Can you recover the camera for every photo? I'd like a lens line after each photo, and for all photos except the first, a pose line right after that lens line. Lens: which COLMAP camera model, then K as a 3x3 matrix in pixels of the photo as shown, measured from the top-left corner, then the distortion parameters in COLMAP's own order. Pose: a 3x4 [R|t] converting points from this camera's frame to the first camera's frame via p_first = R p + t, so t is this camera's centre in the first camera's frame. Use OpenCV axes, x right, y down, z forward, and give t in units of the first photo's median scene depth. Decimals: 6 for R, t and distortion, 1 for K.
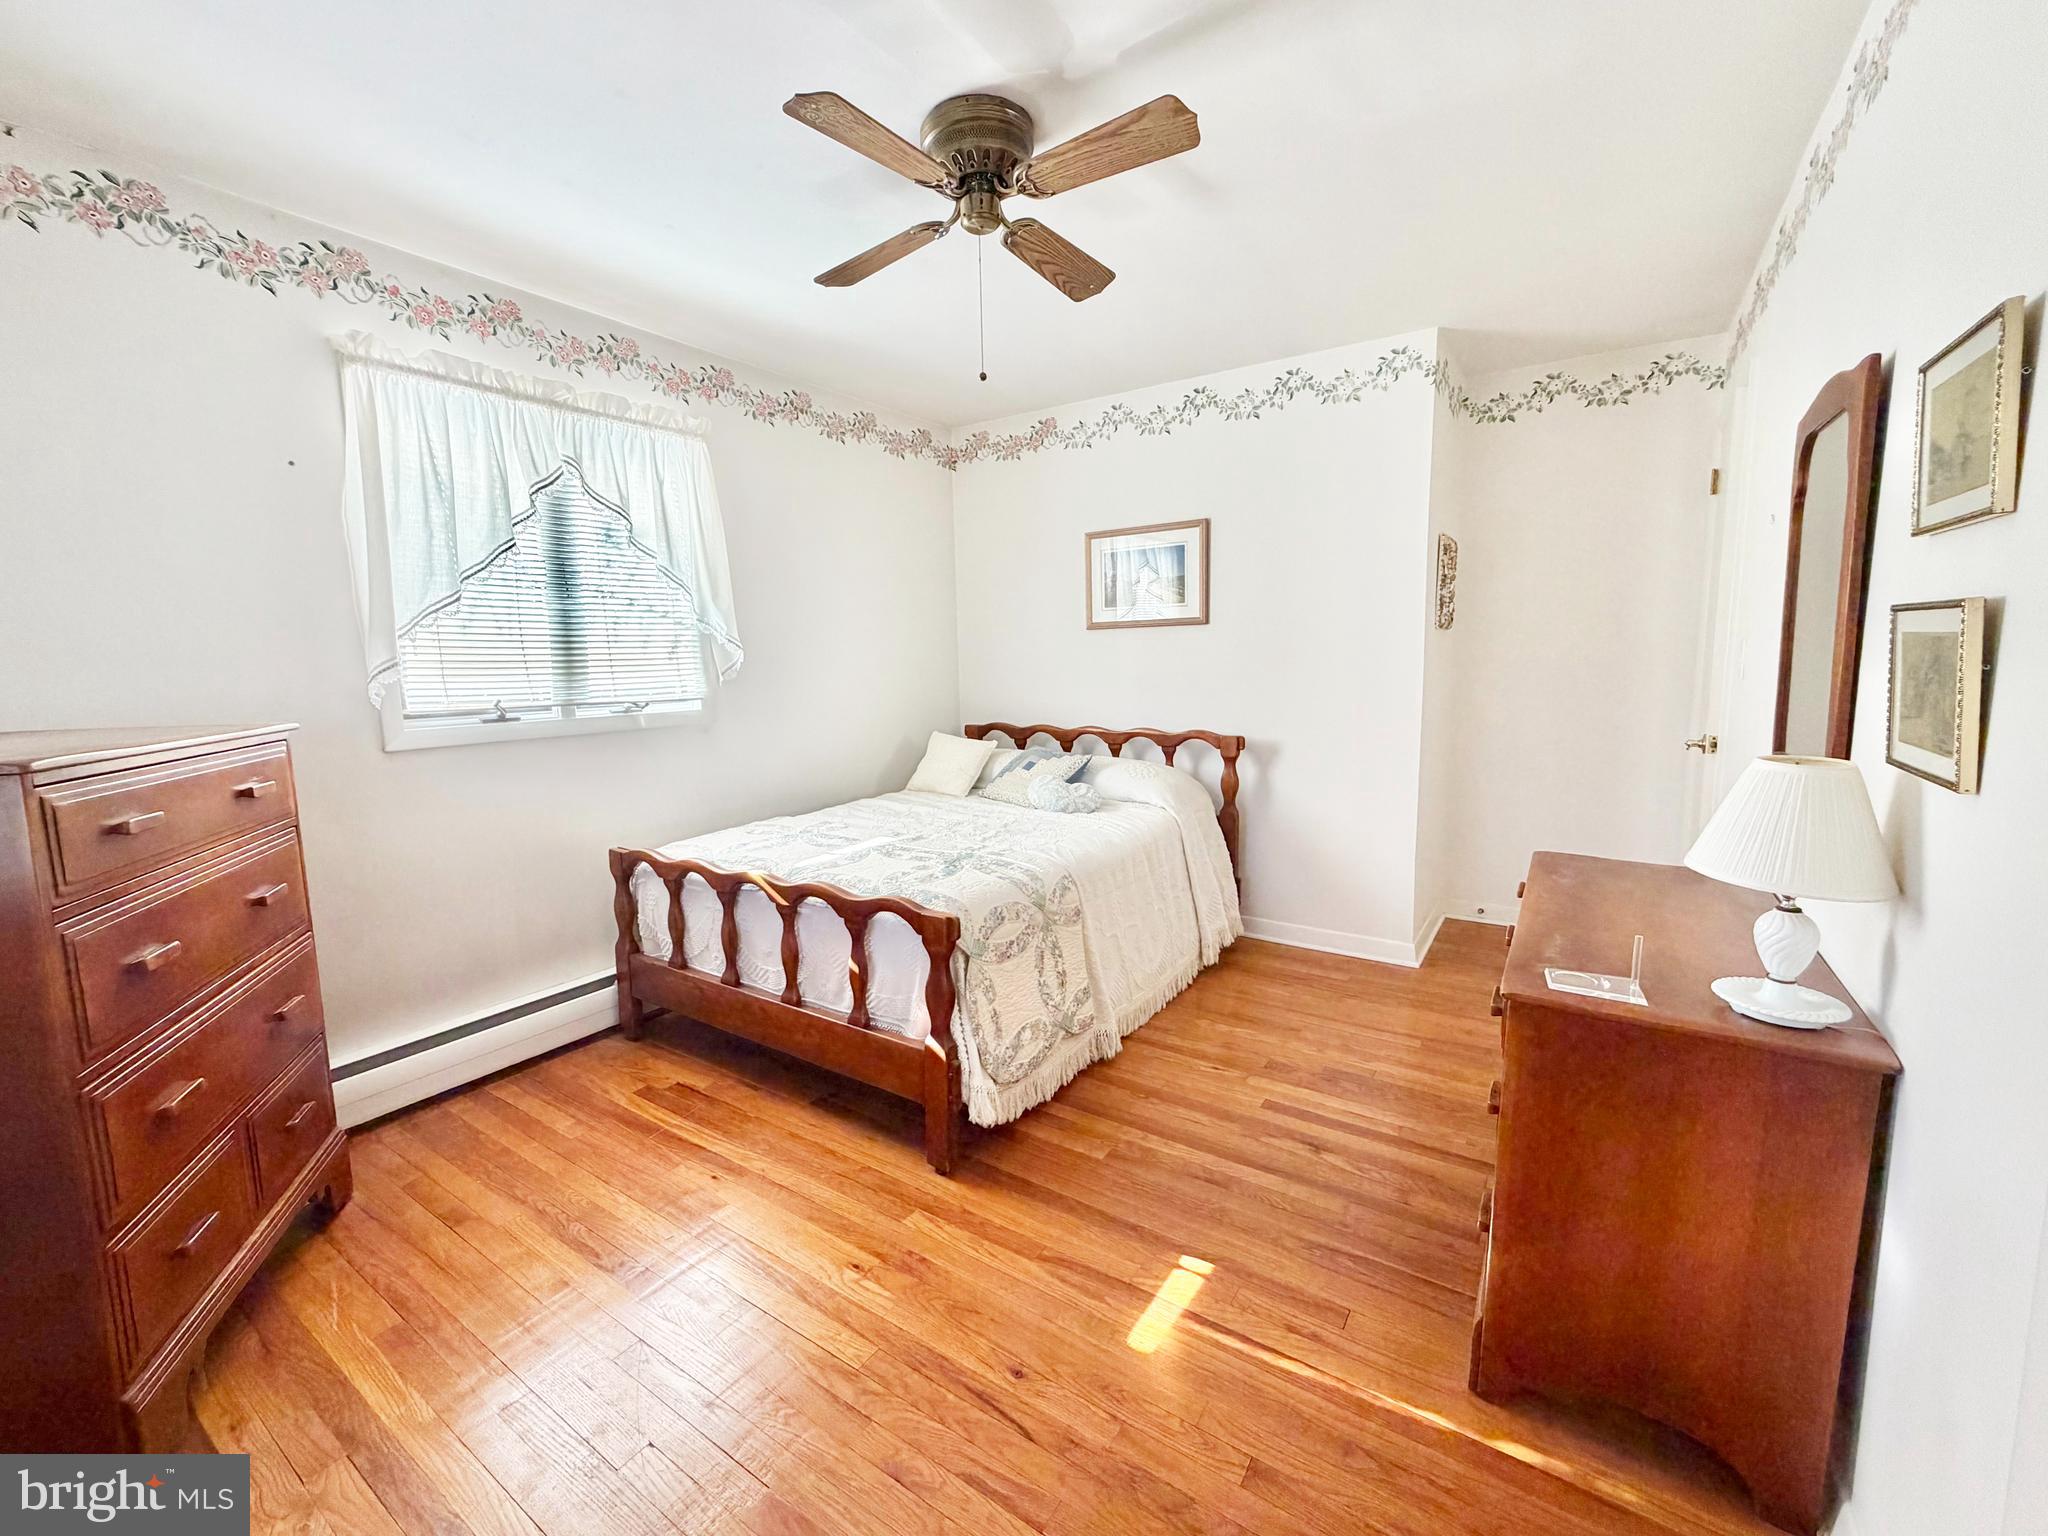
lens RADIAL K [[847.4, 0, 1015.3], [0, 847.4, 766.5], [0, 0, 1]] dist [-0.000711, 0.000056]
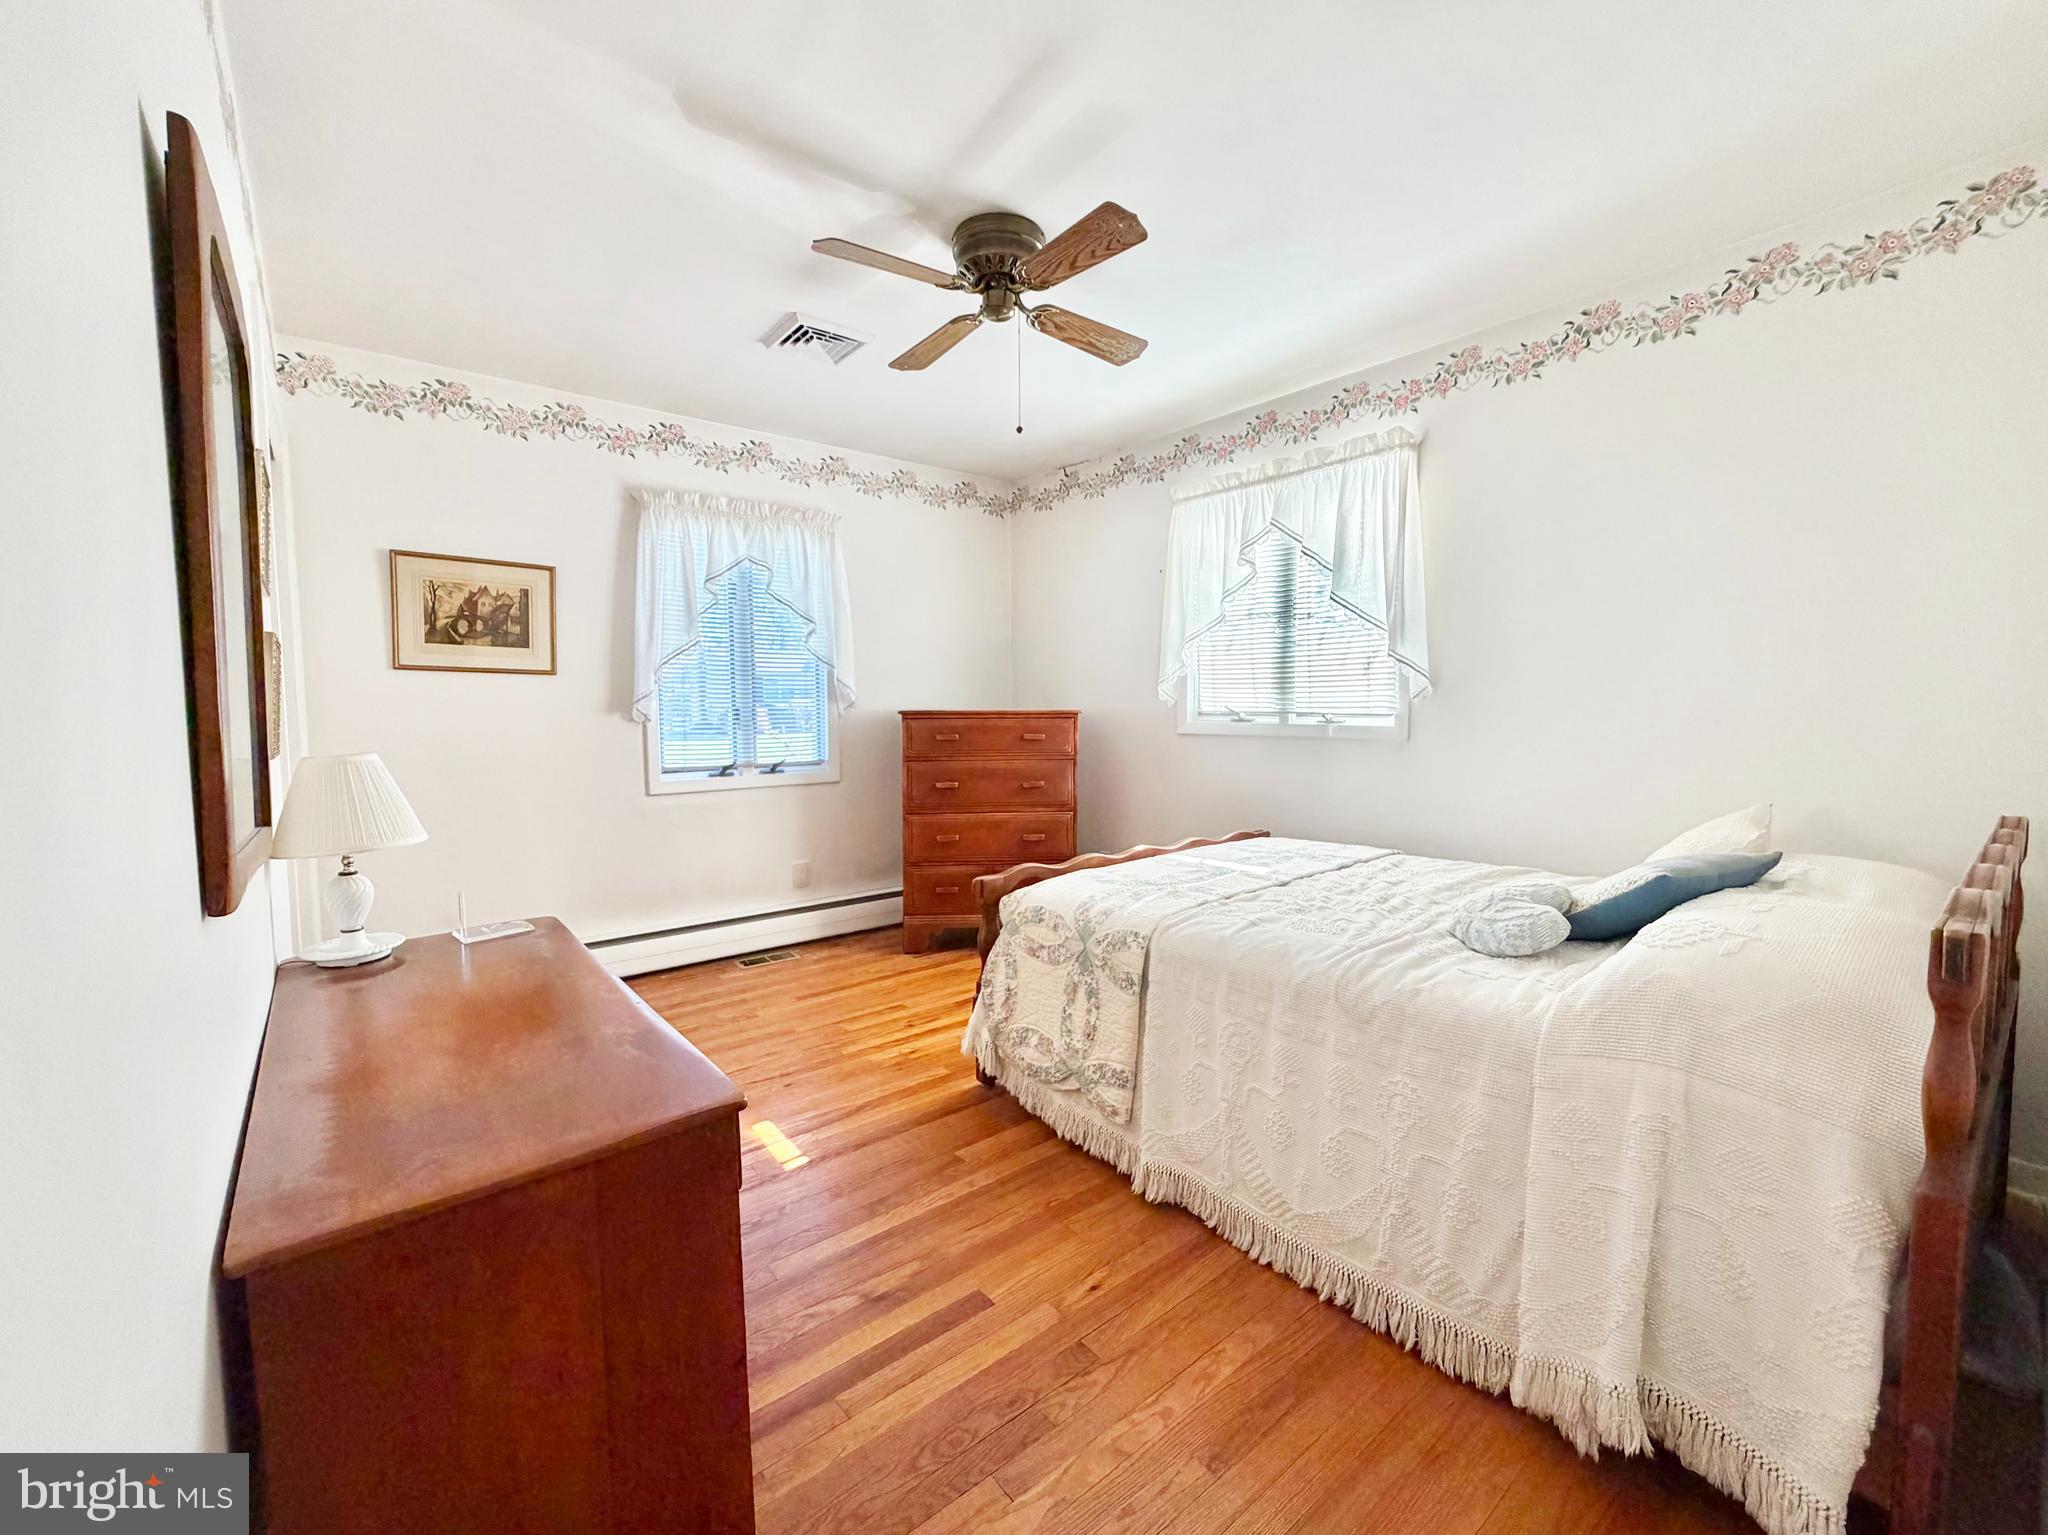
lens RADIAL K [[847.4, 0, 1015.3], [0, 847.4, 766.0], [0, 0, 1]] dist [-0.000711, 0.000056]
pose [[-0.301179, 0.095017, -0.948822, 0.899887], [-0.110504, 0.984842, 0.133700, -0.135720], [0.947143, 0.145116, -0.286114, 1.139538]]
